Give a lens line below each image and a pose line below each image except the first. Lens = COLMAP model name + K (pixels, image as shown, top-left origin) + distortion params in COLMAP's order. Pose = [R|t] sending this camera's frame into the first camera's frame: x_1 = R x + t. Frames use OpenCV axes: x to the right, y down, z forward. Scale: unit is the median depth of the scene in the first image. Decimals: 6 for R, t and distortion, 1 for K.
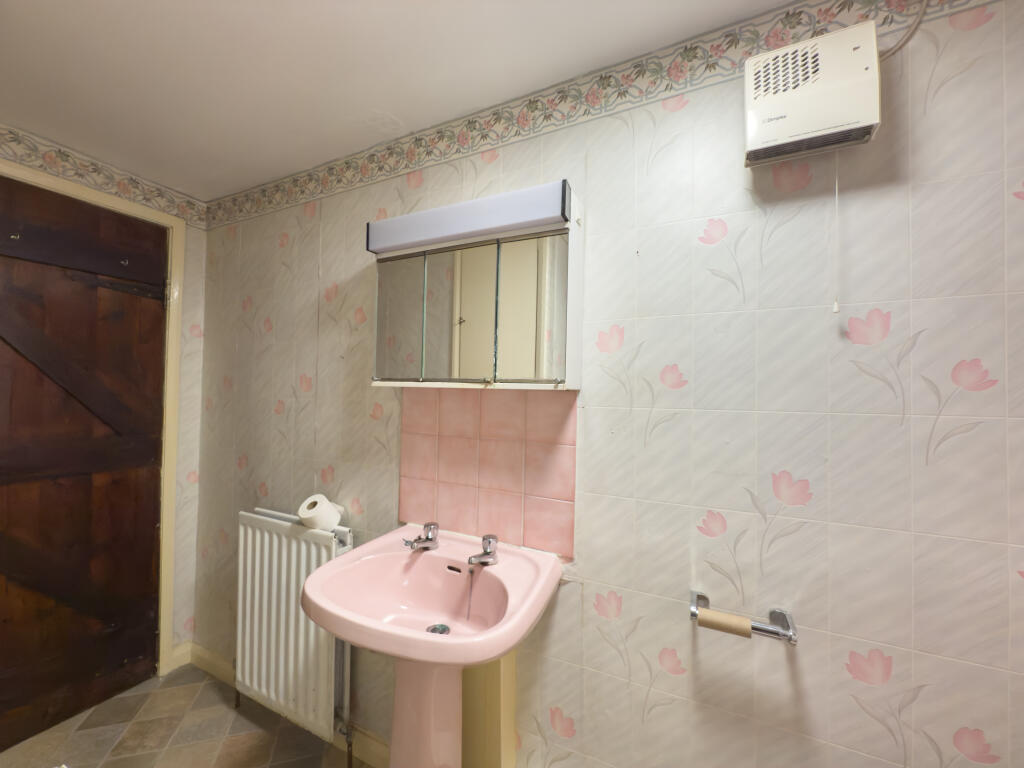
lens RADIAL K [[418.7, 0, 512.0], [0, 418.7, 384.0], [0, 0, 1]] dist [-0.021504, 0.013689]
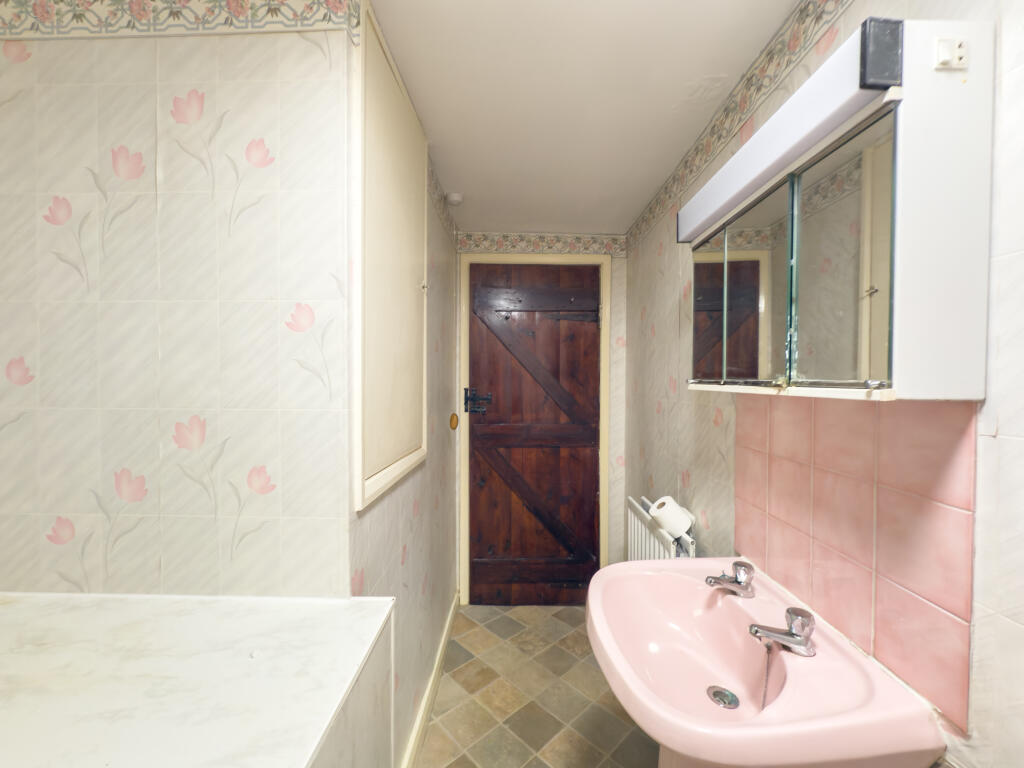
lens RADIAL K [[419.8, 0, 513.3], [0, 419.8, 384.9], [0, 0, 1]] dist [-0.000592, -0.000284]
pose [[0.442365, -0.005619, -0.896818, 0.284925], [0.014275, 0.999898, 0.000776, -0.009885], [0.896722, -0.013145, 0.442400, 0.226119]]
